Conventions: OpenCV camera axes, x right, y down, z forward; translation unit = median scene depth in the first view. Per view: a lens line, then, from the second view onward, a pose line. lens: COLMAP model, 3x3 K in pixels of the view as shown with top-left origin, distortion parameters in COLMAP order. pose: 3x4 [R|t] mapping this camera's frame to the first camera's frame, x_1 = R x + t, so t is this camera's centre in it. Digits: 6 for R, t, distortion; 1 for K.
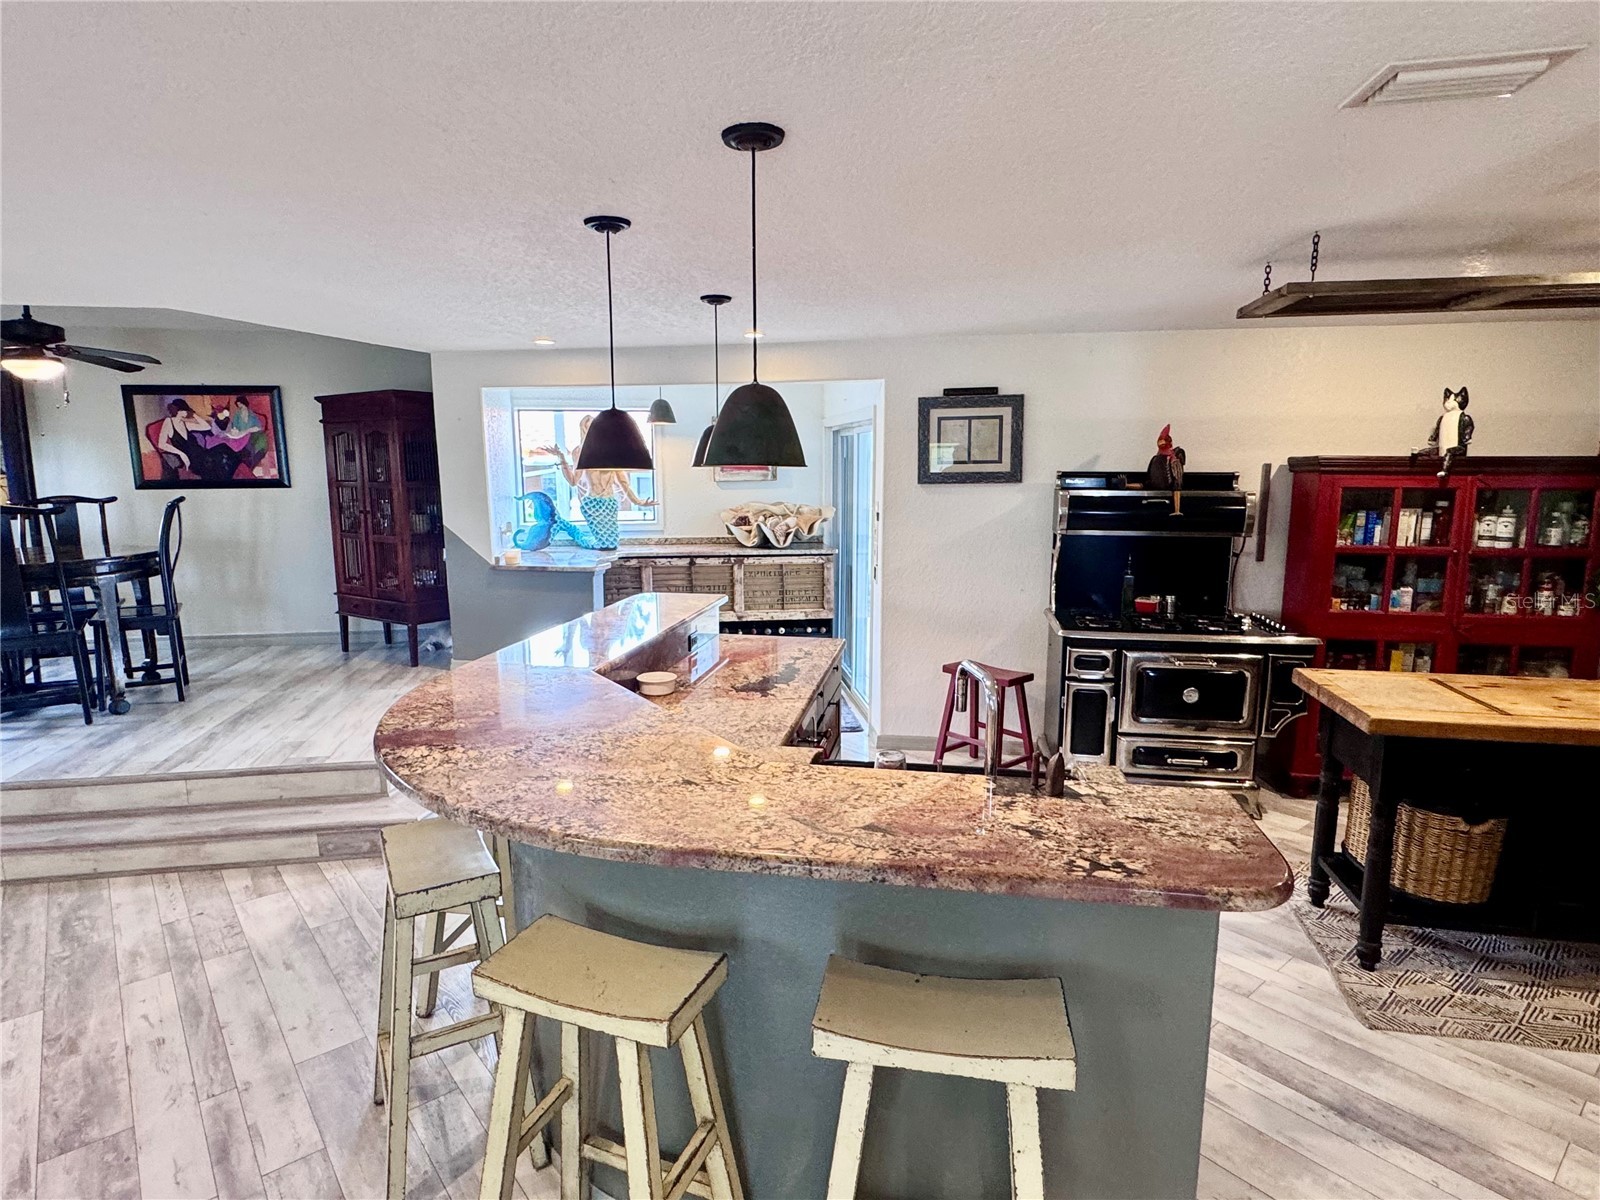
lens RADIAL K [[865.4, 0, 793.0], [0, 865.4, 603.1], [0, 0, 1]] dist [-0.003048, 0.001359]
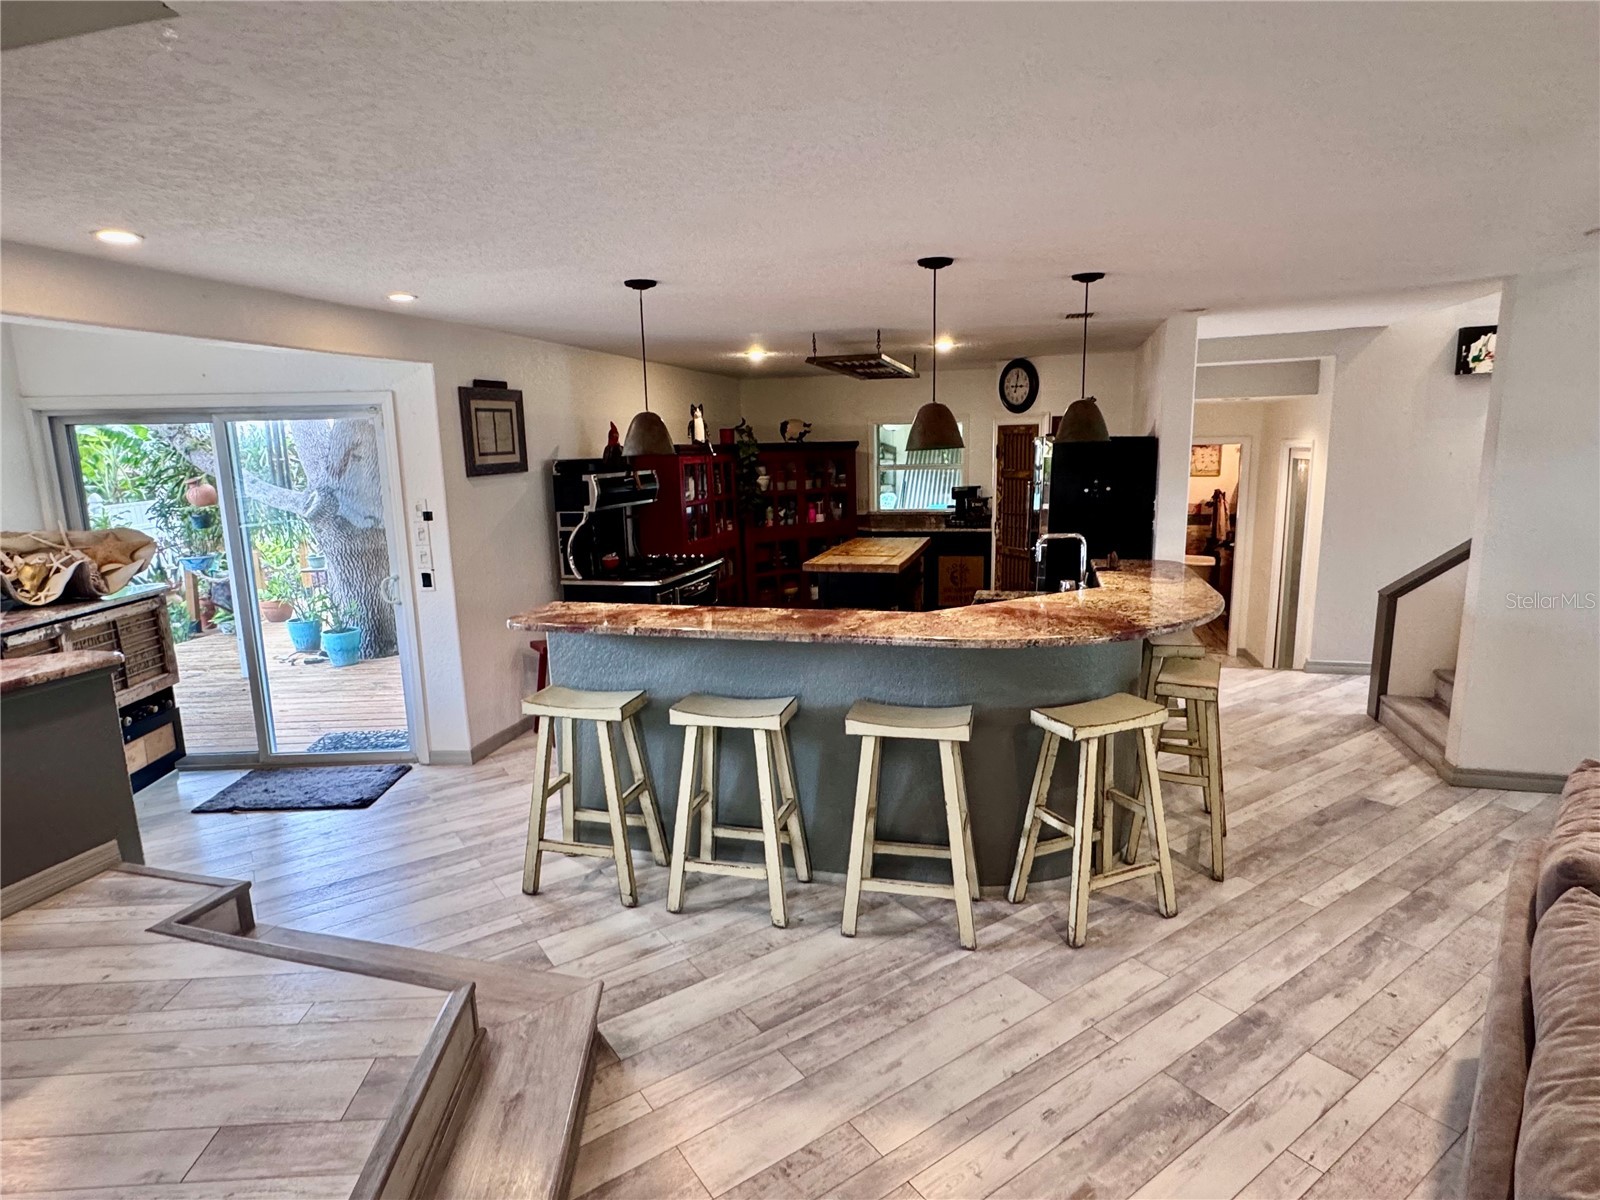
lens RADIAL K [[865.4, 0, 793.0], [0, 865.4, 603.1], [0, 0, 1]] dist [-0.003048, 0.001359]
pose [[0.093033, -0.181515, 0.978978, -0.628846], [0.181491, 0.969861, 0.162578, -0.074269], [-0.978982, 0.162551, 0.123172, 0.441359]]
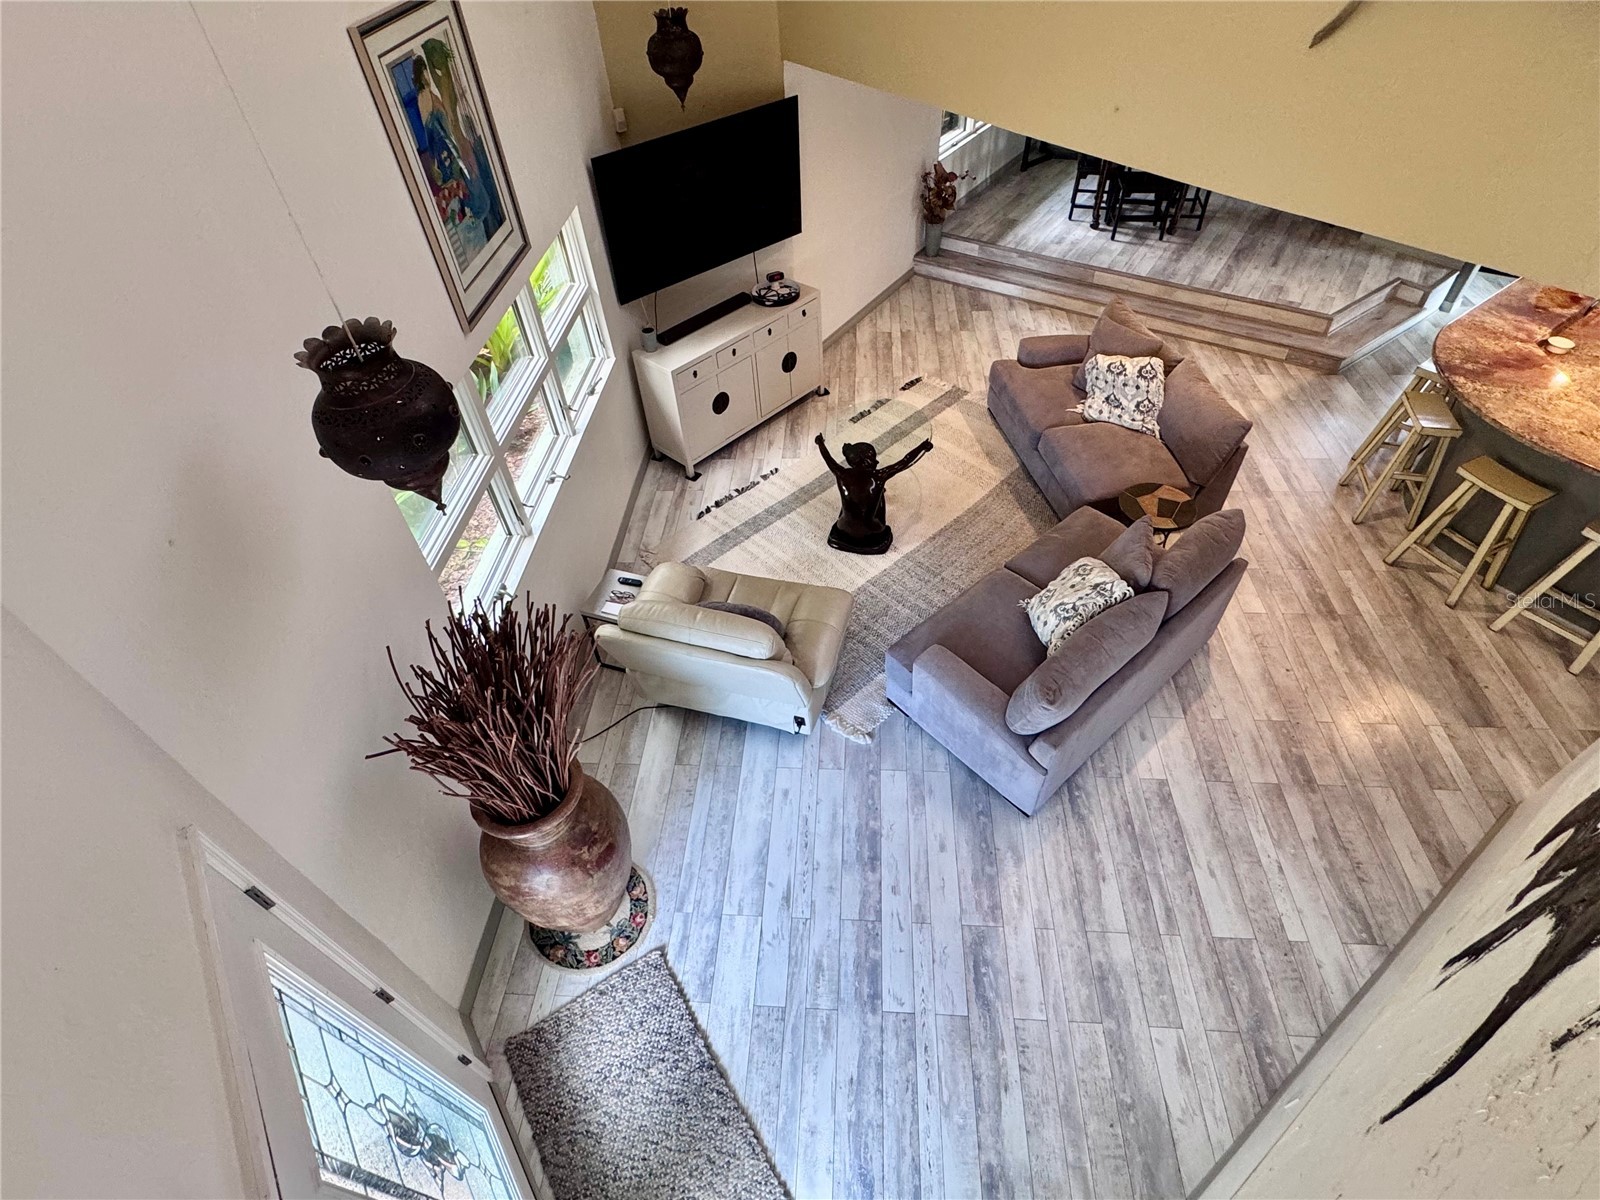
lens RADIAL K [[791.7, 0, 800.0], [0, 791.7, 600.0], [0, 0, 1]] dist [0.004923, 0.001264]
pose [[0.726764, 0.478835, -0.492475, -0.117473], [-0.073142, 0.766837, 0.637660, -0.222293], [0.682982, -0.427408, 0.592332, -0.656476]]
